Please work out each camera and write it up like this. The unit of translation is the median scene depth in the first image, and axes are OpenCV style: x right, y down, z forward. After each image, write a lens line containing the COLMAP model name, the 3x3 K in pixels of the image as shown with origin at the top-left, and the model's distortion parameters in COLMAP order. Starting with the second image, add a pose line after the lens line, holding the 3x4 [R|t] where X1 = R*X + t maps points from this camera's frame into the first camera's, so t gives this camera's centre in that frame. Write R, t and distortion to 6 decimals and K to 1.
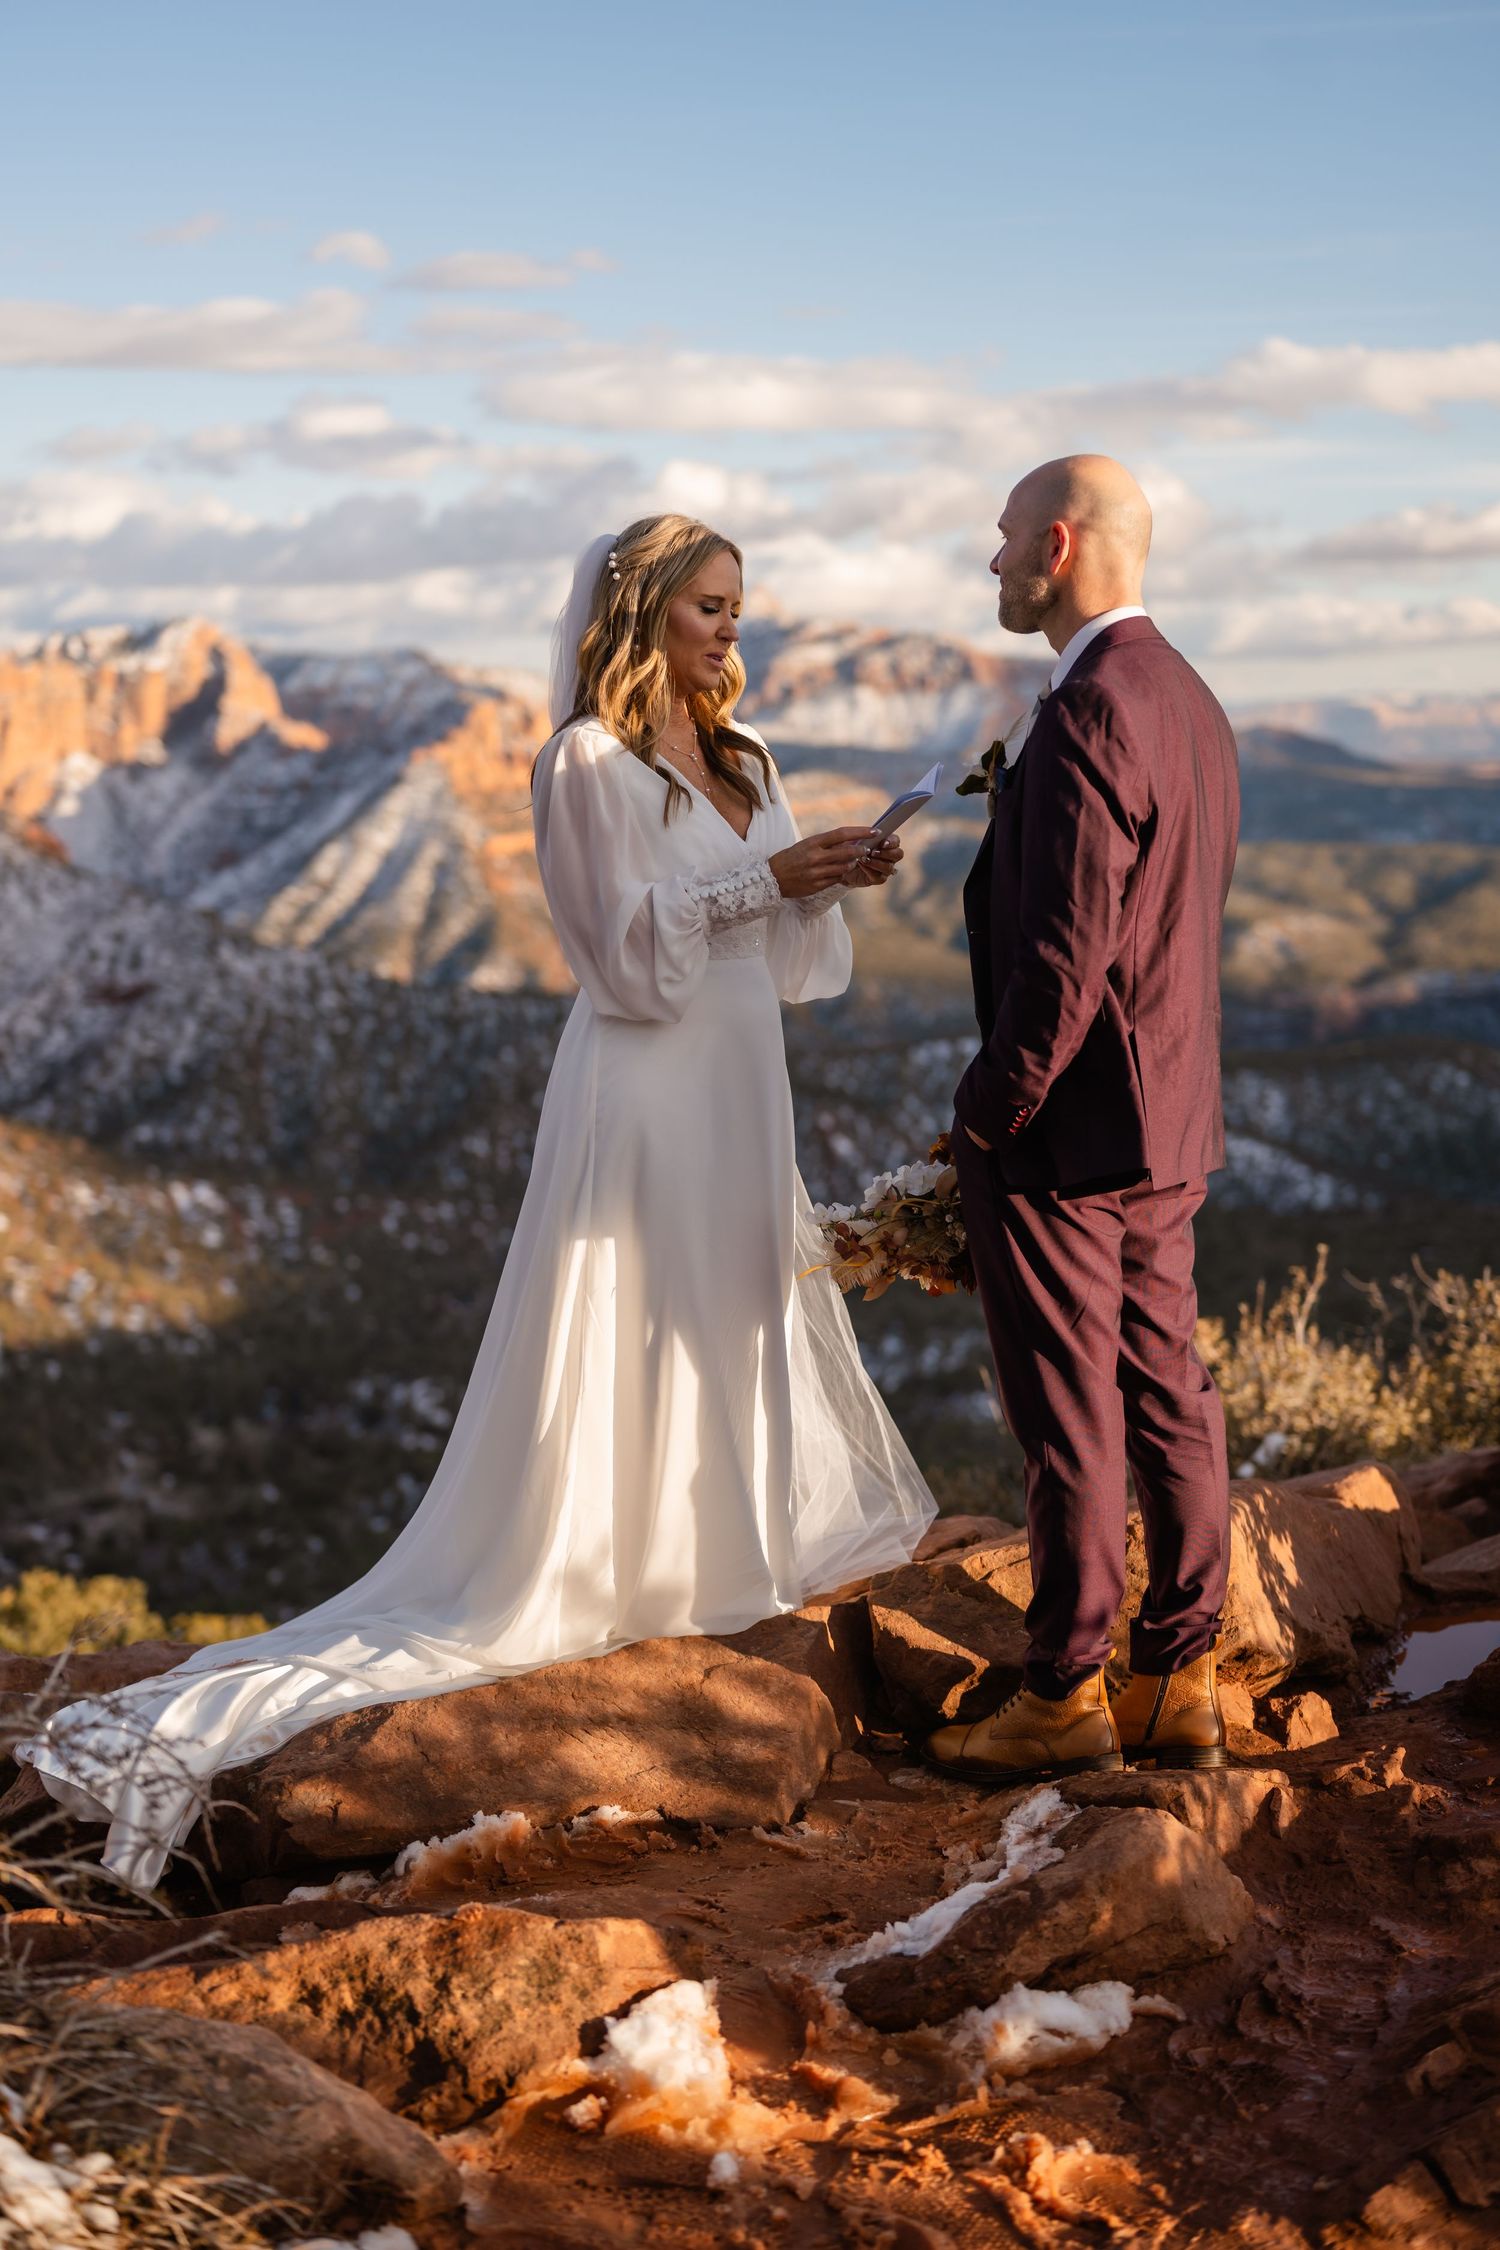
lens RADIAL K [[3218.8, 0, 750.3], [0, 3218.8, 1120.5], [0, 0, 1]] dist [0.007288, 0.000000]
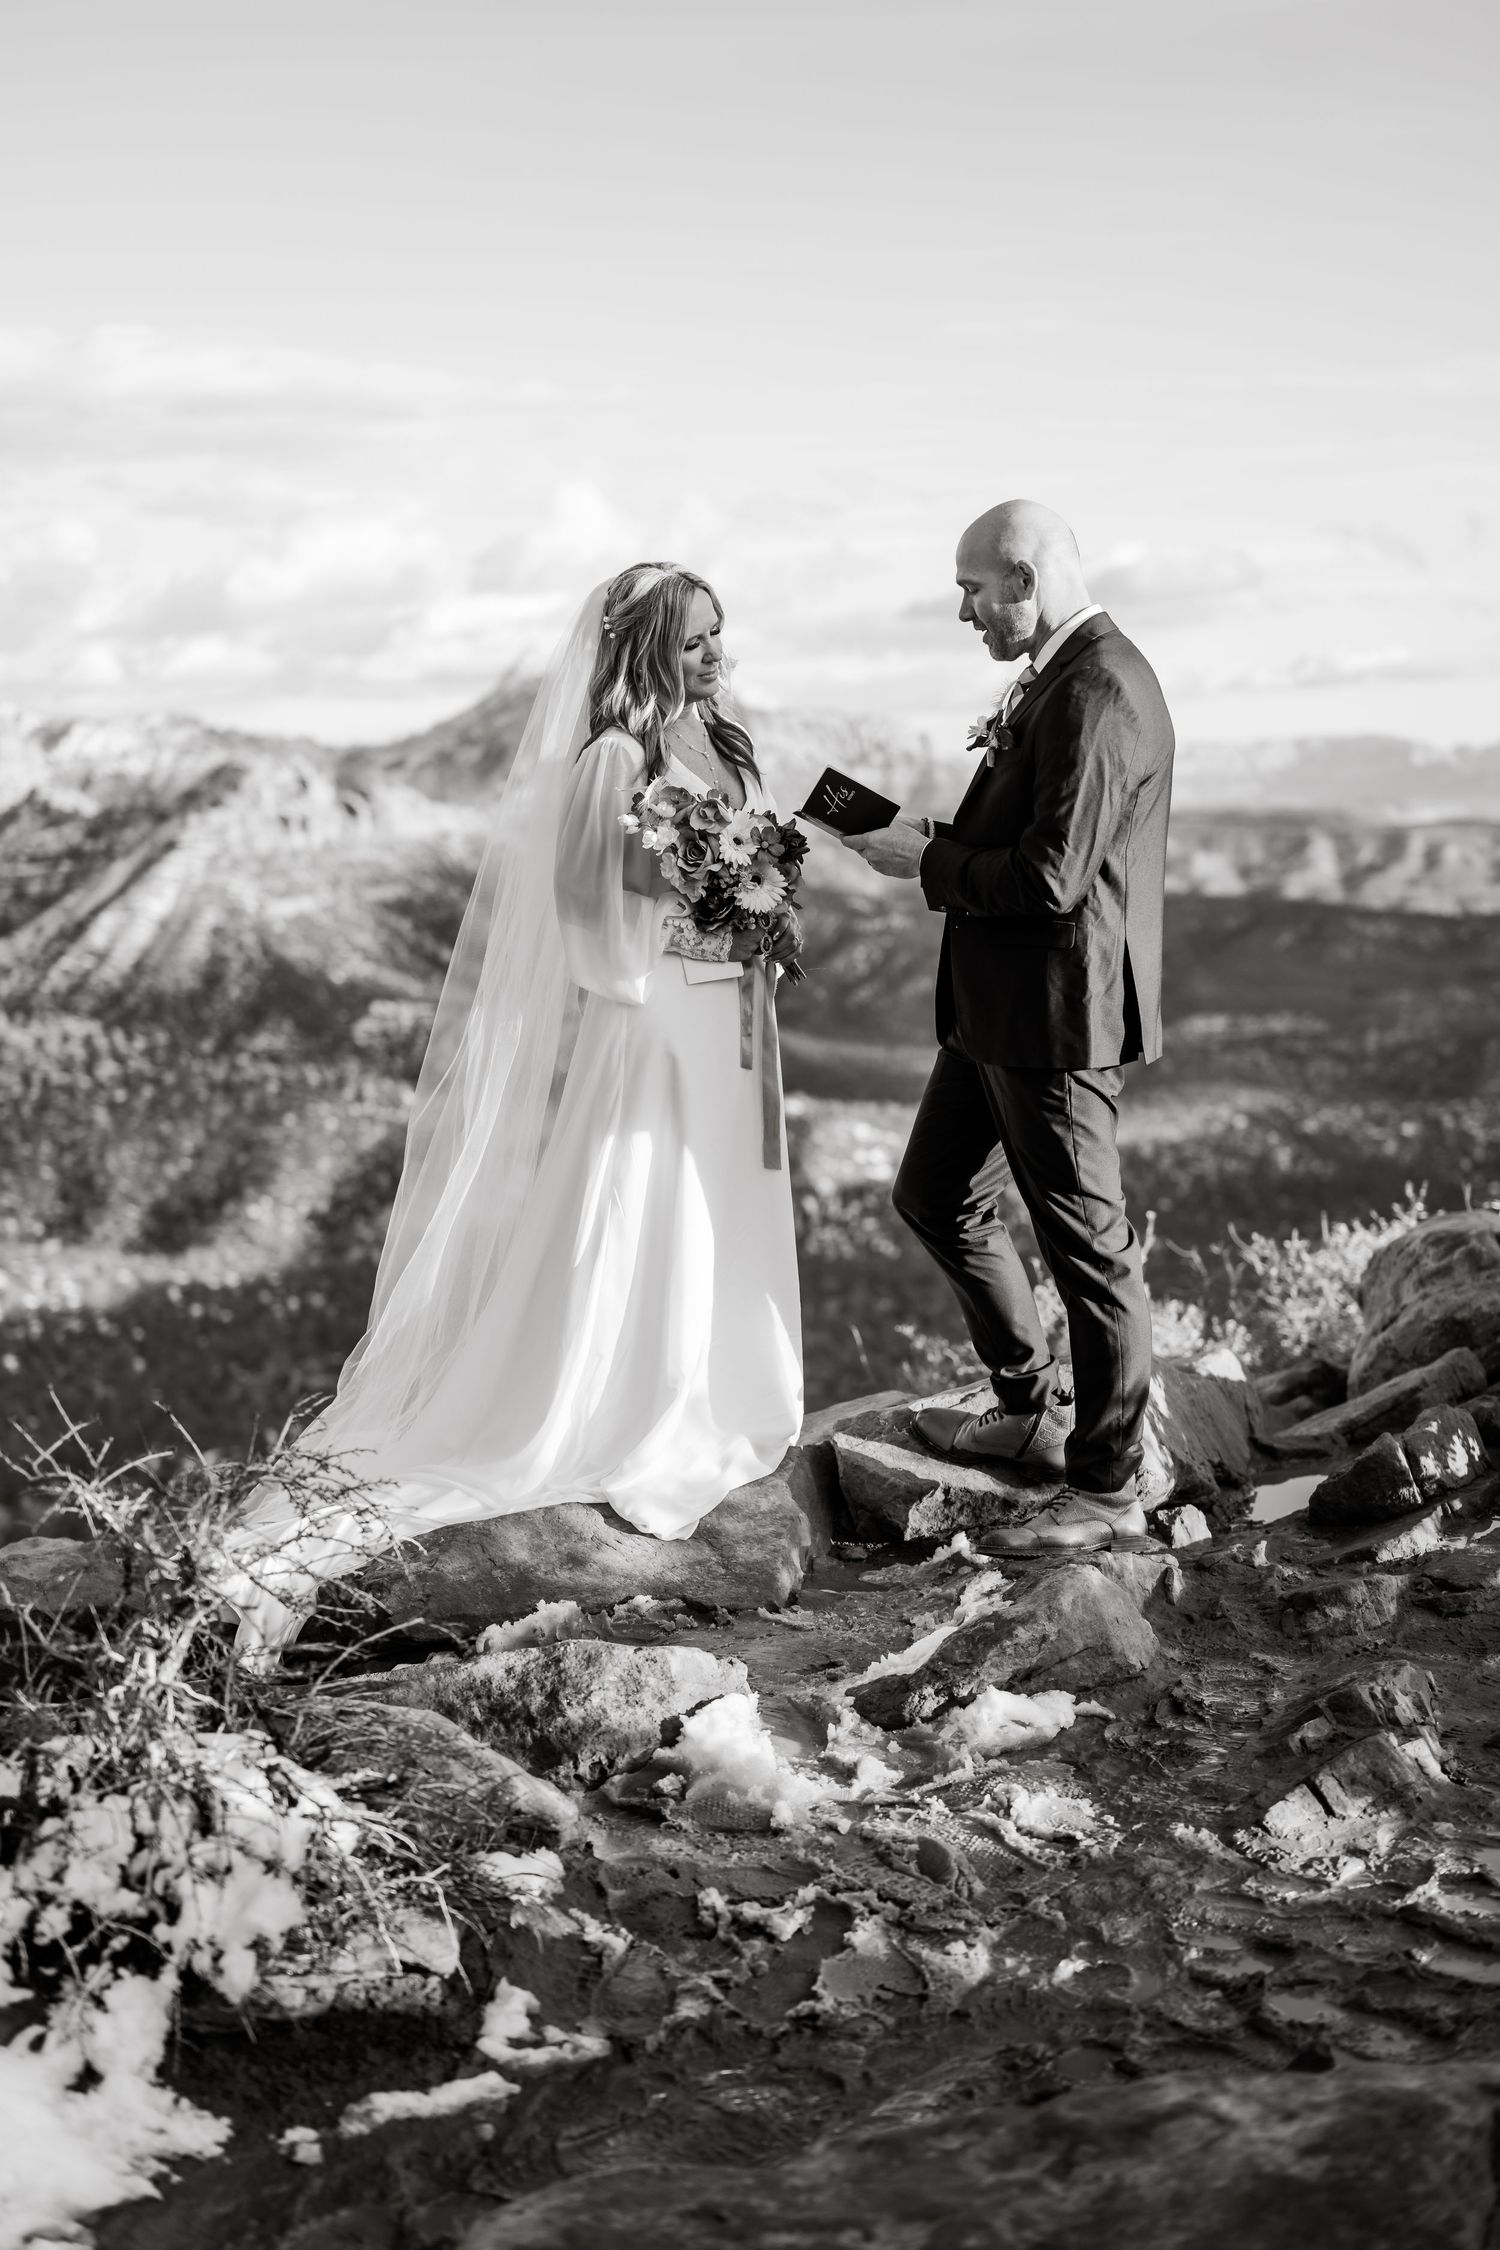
lens RADIAL K [[3218.8, 0, 749.8], [0, 3218.8, 1125.0], [0, 0, 1]] dist [0.007288, 0.000000]
pose [[0.997487, -0.024937, 0.066312, -0.083597], [0.026004, 0.999545, -0.015284, 0.052693], [-0.065900, 0.016970, 0.997682, -0.260043]]
